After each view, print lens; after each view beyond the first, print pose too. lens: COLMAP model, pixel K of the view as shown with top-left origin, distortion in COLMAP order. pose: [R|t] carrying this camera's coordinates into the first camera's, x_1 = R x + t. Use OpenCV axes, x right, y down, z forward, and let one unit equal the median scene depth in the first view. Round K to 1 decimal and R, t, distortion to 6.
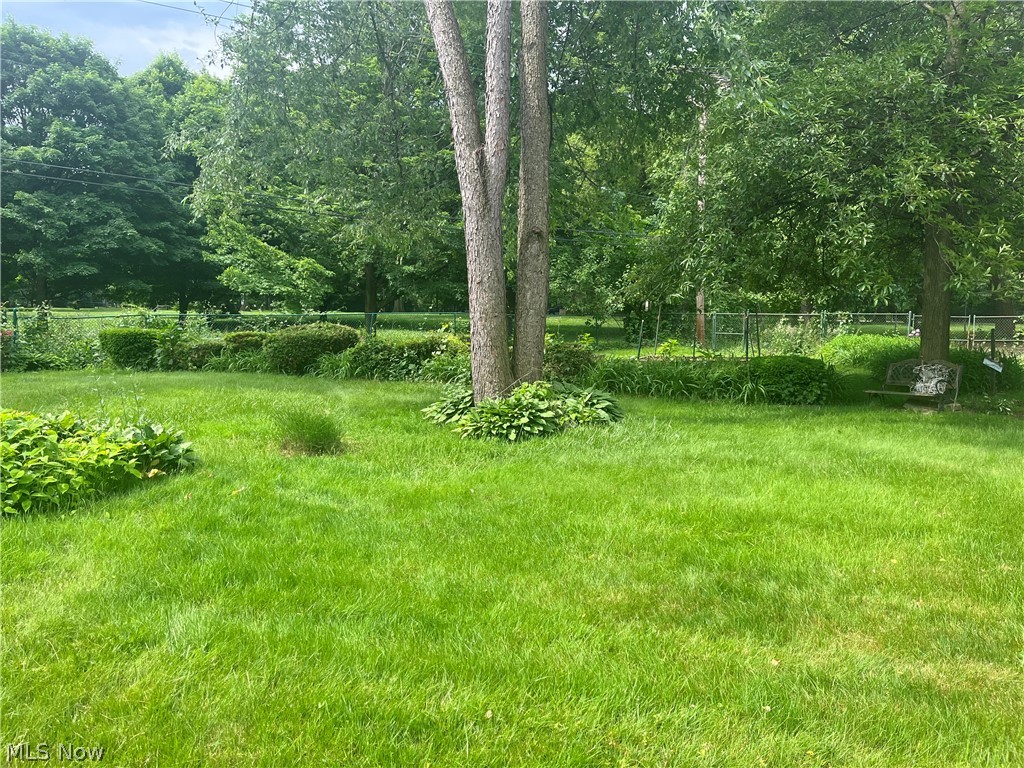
lens RADIAL K [[766.4, 0, 512.0], [0, 766.4, 384.0], [0, 0, 1]] dist [0.003903, -0.001191]
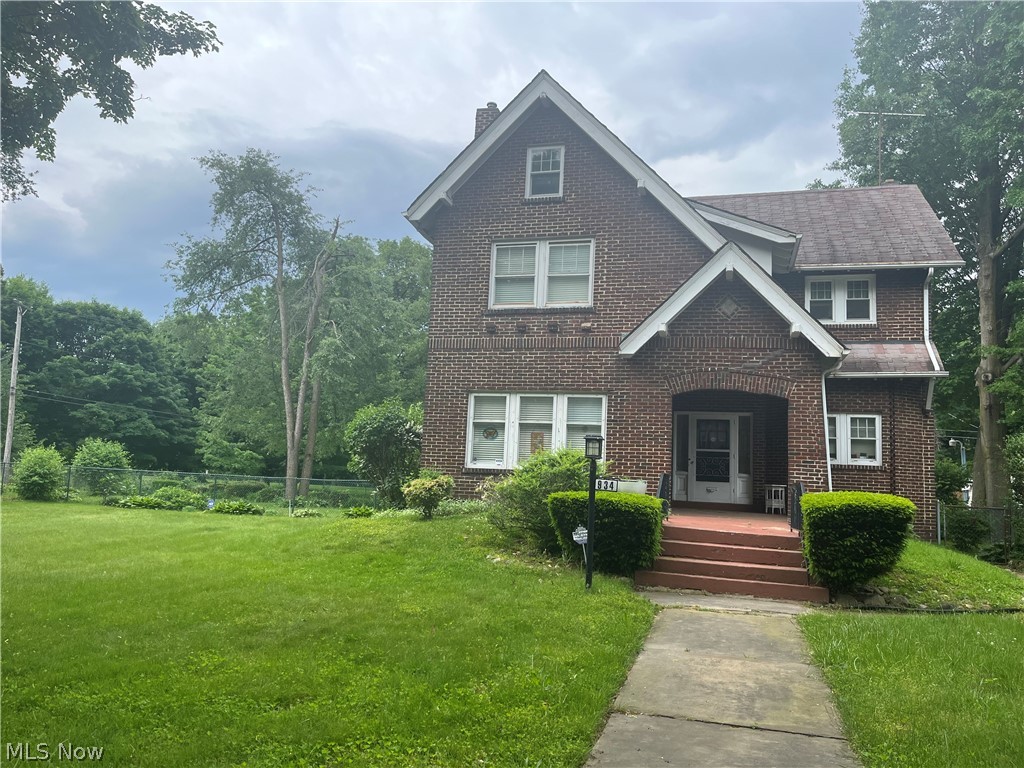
lens RADIAL K [[771.2, 0, 512.0], [0, 771.2, 384.0], [0, 0, 1]] dist [0.102910, 0.001453]
pose [[0.998014, 0.055294, 0.030194, 0.242349], [-0.046721, 0.971098, -0.234062, 0.081949], [-0.042263, 0.232186, 0.971753, -0.750515]]
